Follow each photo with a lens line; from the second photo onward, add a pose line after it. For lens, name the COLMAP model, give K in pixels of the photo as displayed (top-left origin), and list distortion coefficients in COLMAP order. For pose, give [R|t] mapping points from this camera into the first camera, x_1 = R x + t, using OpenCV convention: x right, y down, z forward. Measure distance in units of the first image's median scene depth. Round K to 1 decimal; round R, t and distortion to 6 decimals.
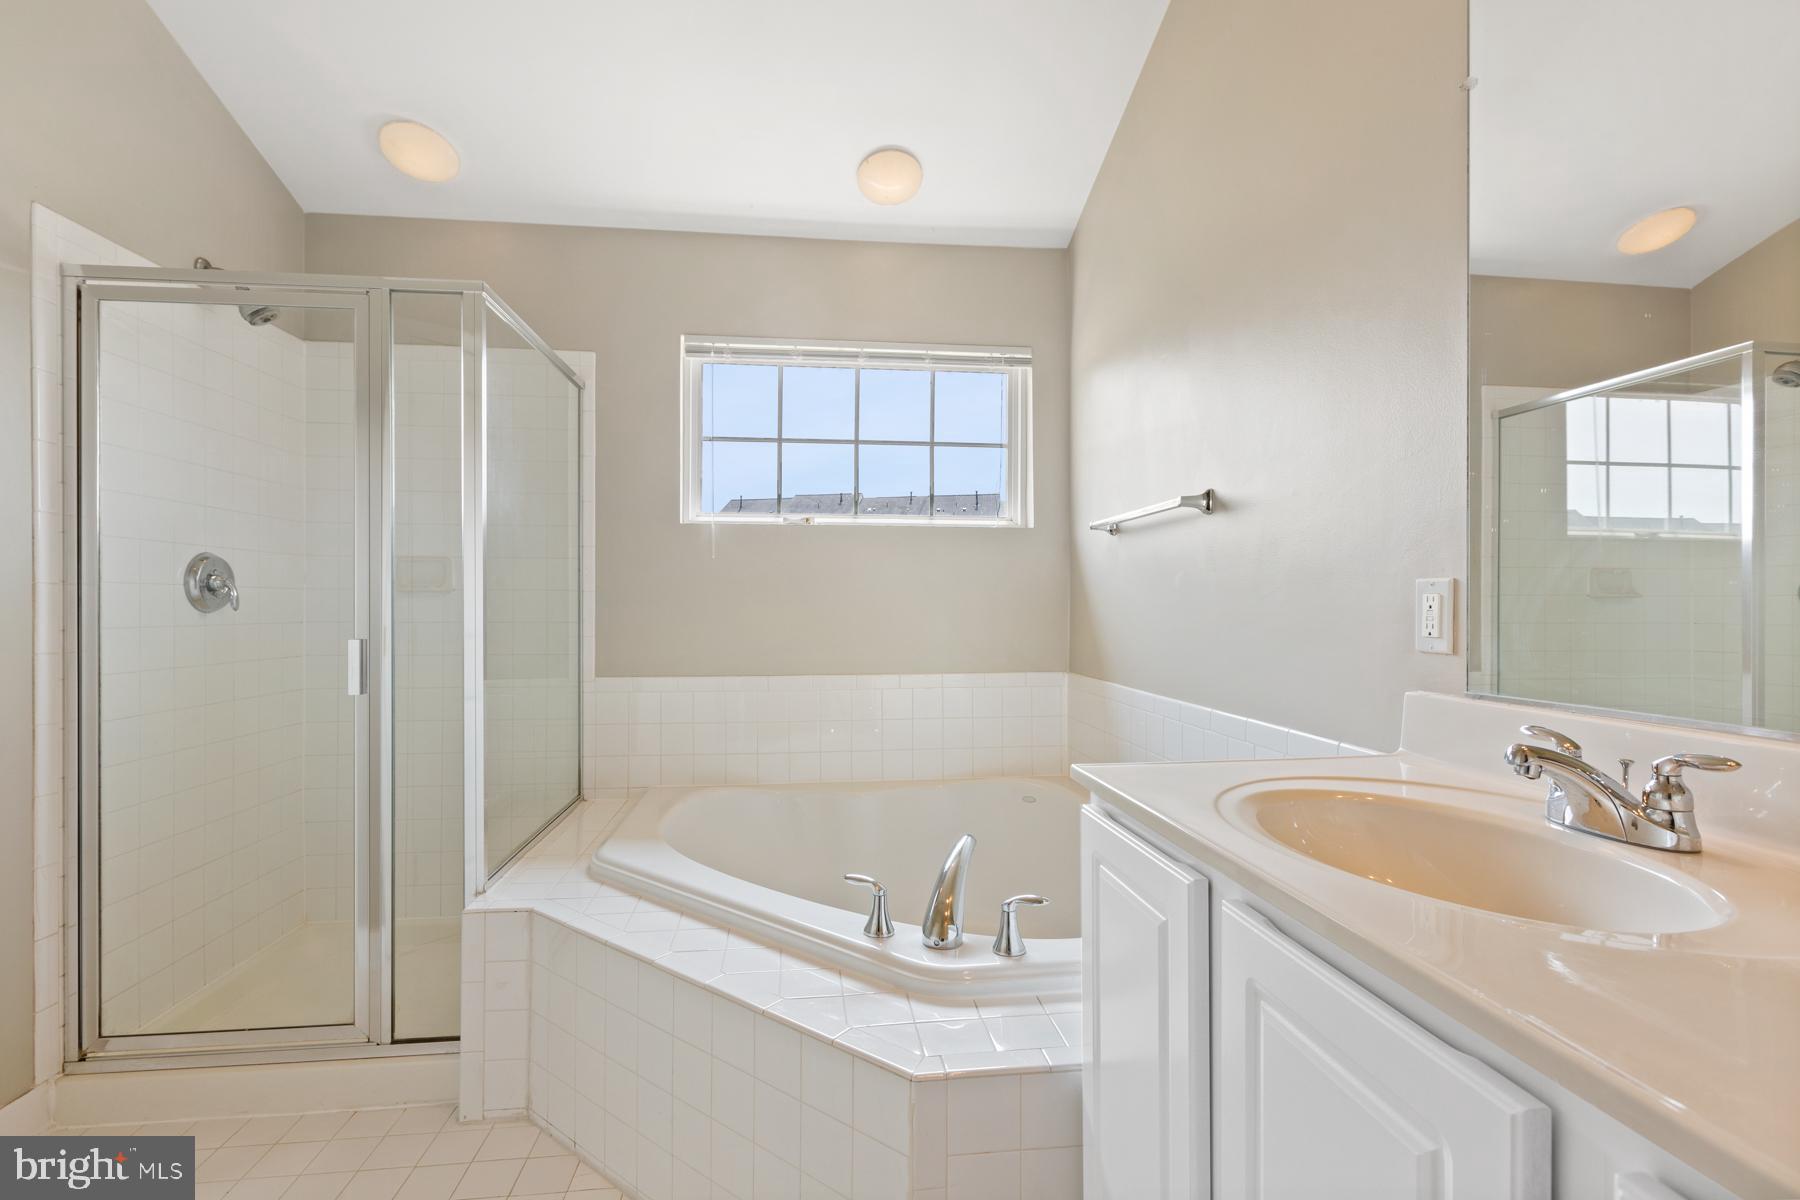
lens RADIAL K [[803.6, 0, 895.6], [0, 803.6, 606.6], [0, 0, 1]] dist [0.006883, -0.002845]
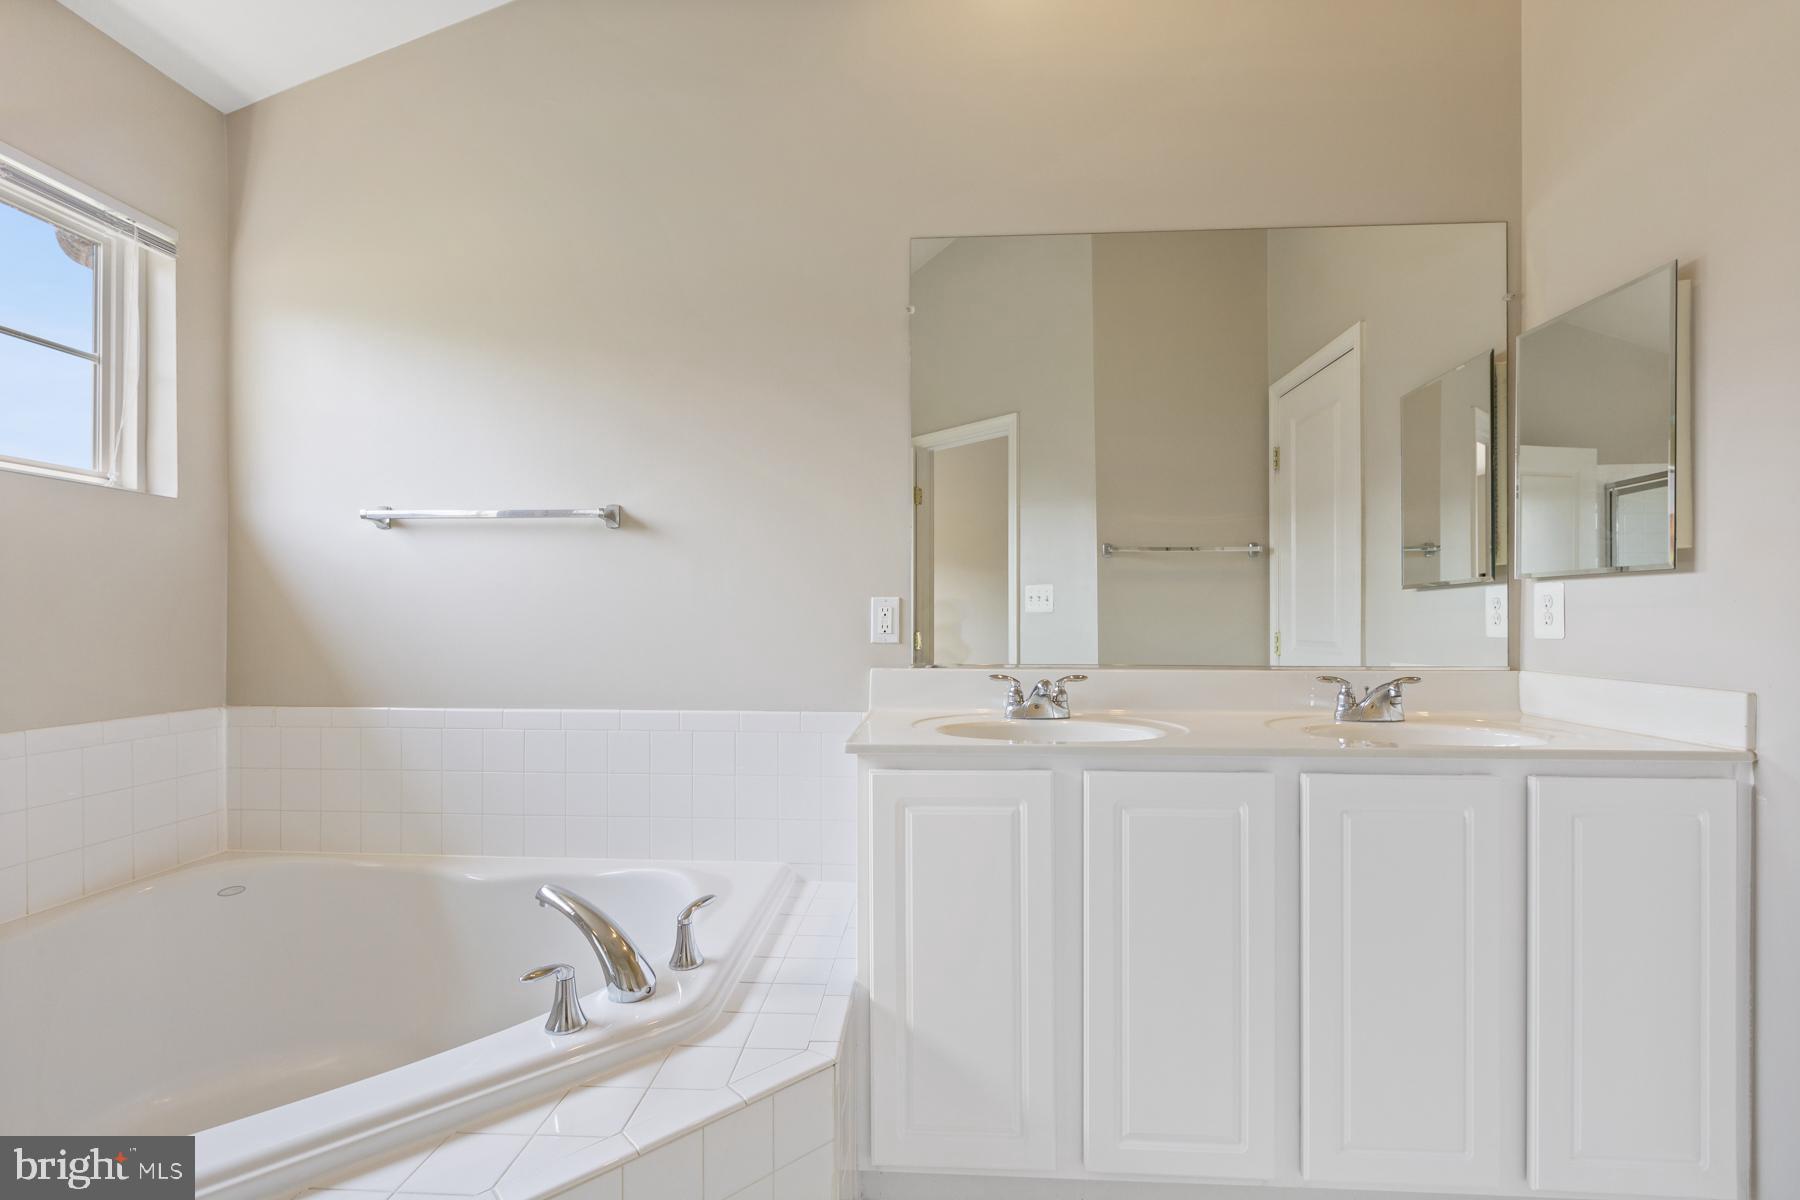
lens RADIAL K [[803.6, 0, 898.5], [0, 803.6, 610.3], [0, 0, 1]] dist [0.006883, -0.002845]
pose [[0.173003, 0.013153, 0.984833, -0.724177], [-0.001488, 0.999913, -0.013093, 0.008908], [-0.984920, 0.000800, 0.173008, 0.530848]]
